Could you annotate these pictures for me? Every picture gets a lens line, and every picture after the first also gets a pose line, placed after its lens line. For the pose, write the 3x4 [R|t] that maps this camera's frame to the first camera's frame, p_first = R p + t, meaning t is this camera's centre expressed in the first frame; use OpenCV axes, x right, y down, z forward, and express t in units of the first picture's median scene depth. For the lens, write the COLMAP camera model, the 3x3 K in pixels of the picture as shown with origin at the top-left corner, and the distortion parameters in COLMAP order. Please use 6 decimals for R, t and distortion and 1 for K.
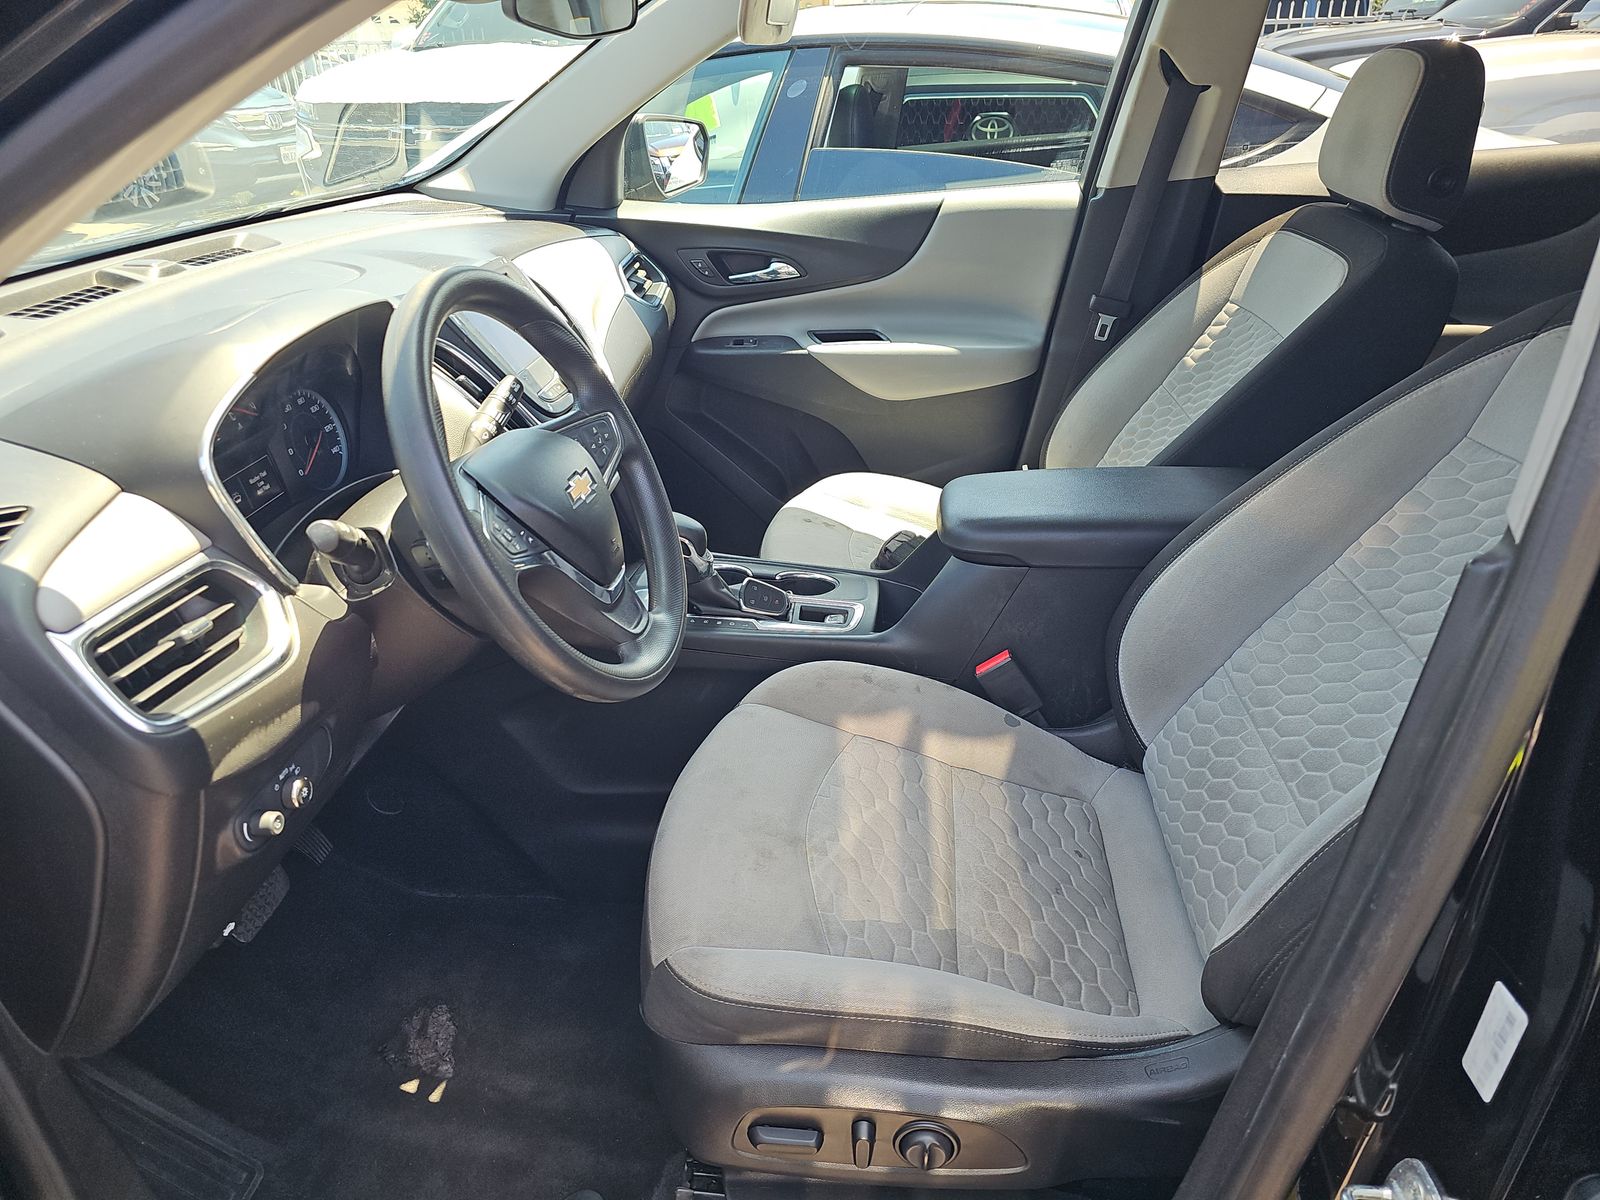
lens RADIAL K [[1072.8, 0, 797.4], [0, 1072.8, 606.9], [0, 0, 1]] dist [0.034560, -0.041901]
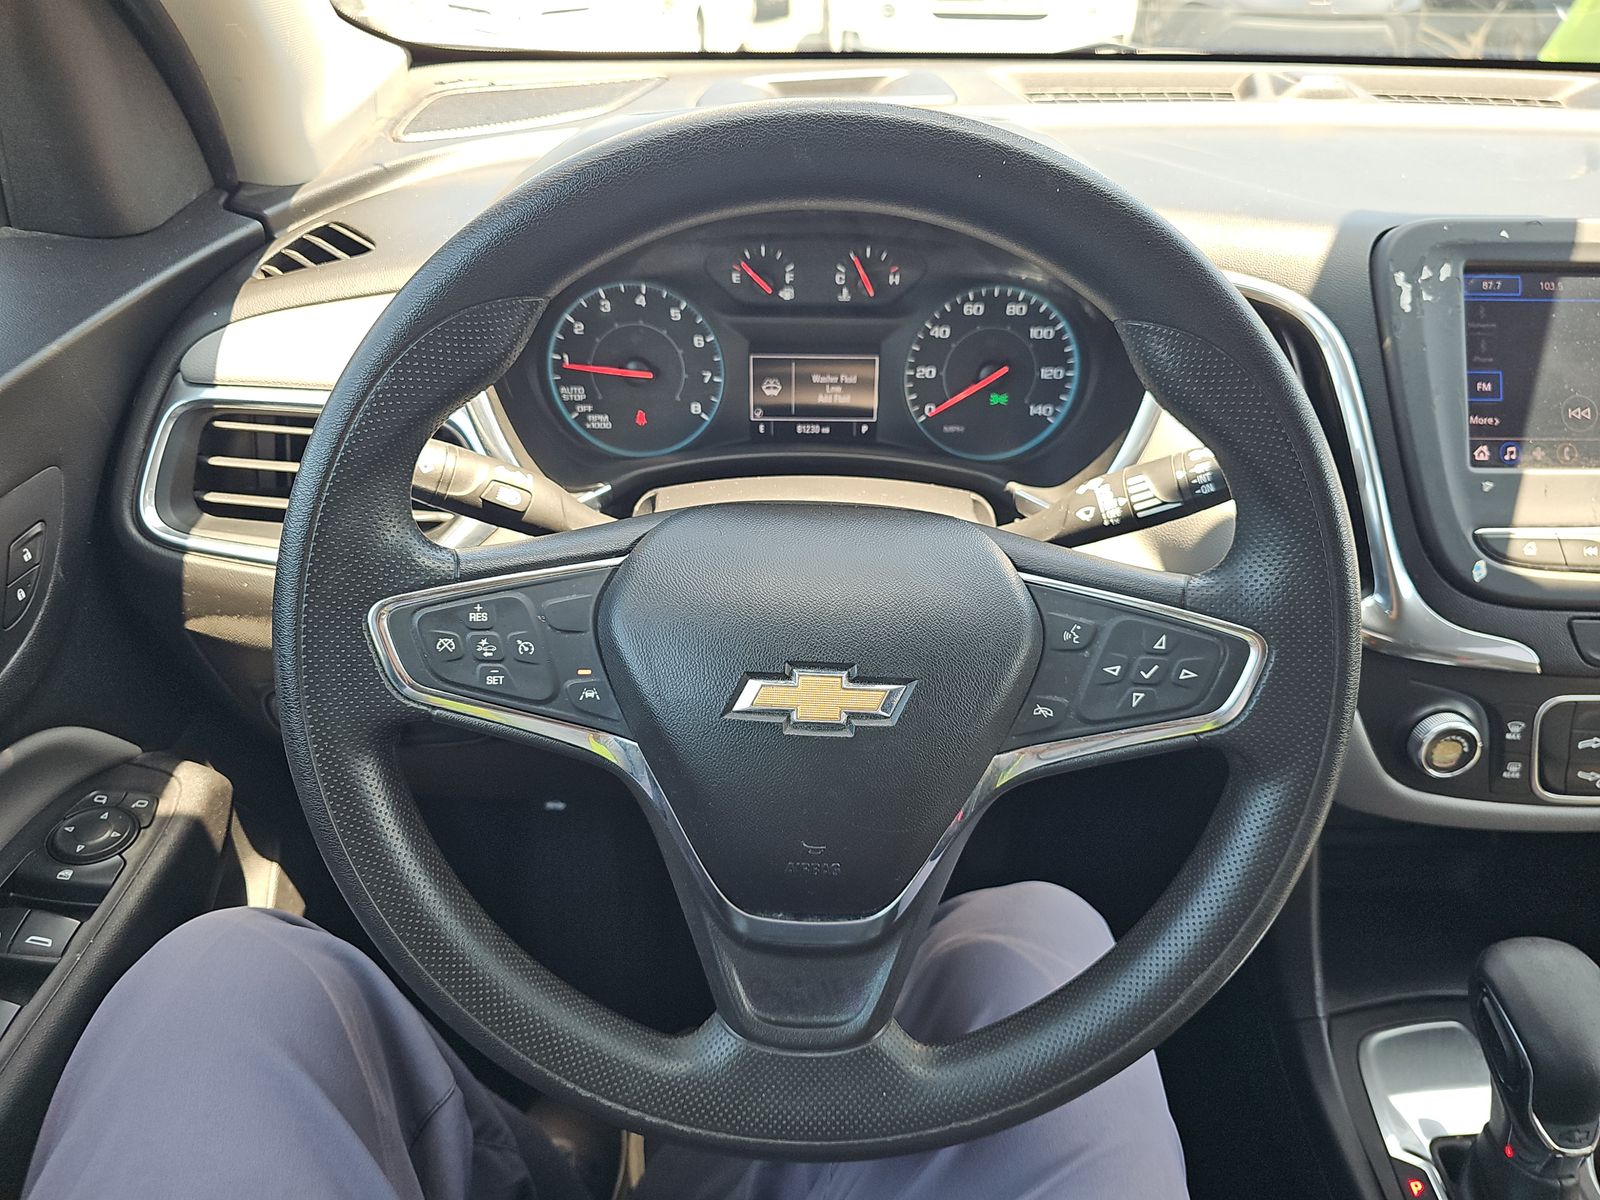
lens RADIAL K [[1072.8, 0, 801.3], [0, 1072.8, 594.8], [0, 0, 1]] dist [0.034560, -0.041901]
pose [[0.123525, 0.564998, -0.815793, 0.091056], [-0.472421, 0.756434, 0.452355, -0.270926], [0.872674, 0.329521, 0.360355, 0.700418]]
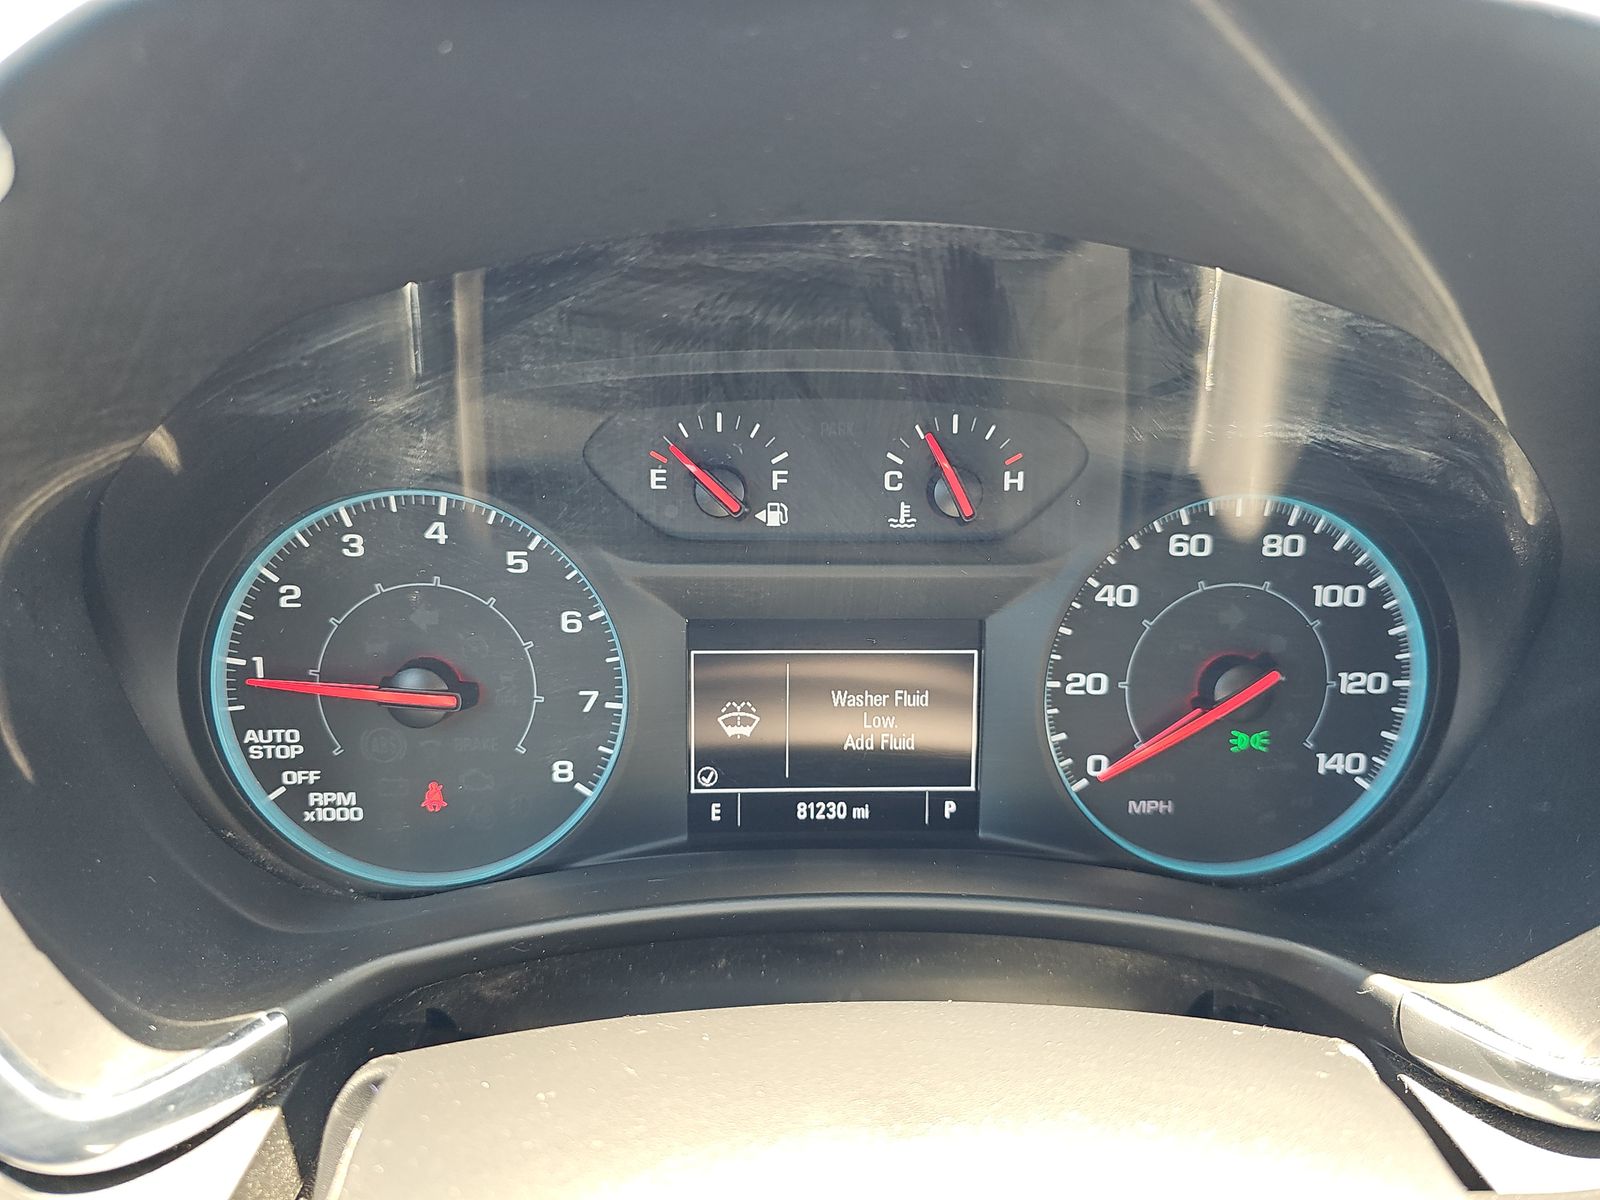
lens RADIAL K [[1072.8, 0, 810.4], [0, 1072.8, 608.2], [0, 0, 1]] dist [0.034560, -0.041901]
pose [[0.180148, 0.351979, -0.918508, -0.220011], [-0.477507, 0.847669, 0.231178, -0.175385], [0.859961, 0.396948, 0.320779, 0.780914]]
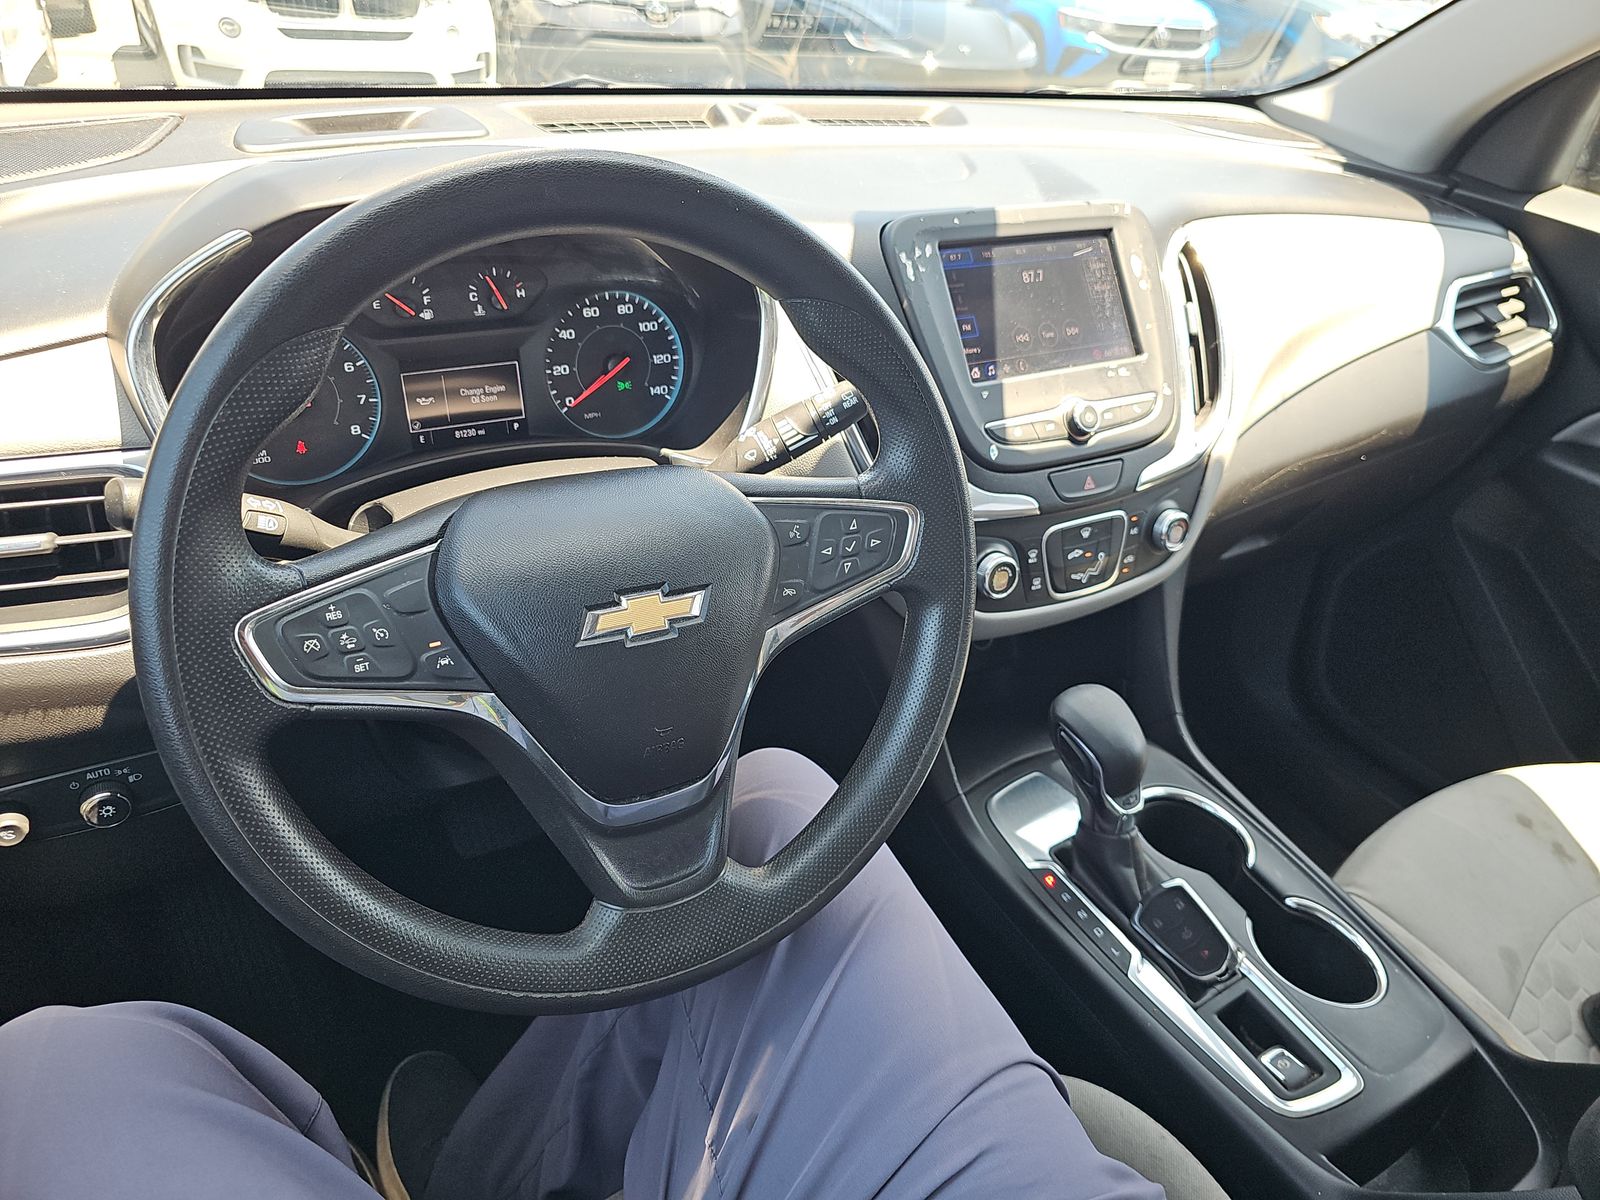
lens RADIAL K [[1072.8, 0, 790.6], [0, 1072.8, 598.3], [0, 0, 1]] dist [0.034560, -0.041901]
pose [[0.592356, 0.474404, -0.651195, 0.147776], [-0.442894, 0.866919, 0.228685, -0.225182], [0.673022, 0.152947, 0.723635, 0.562091]]
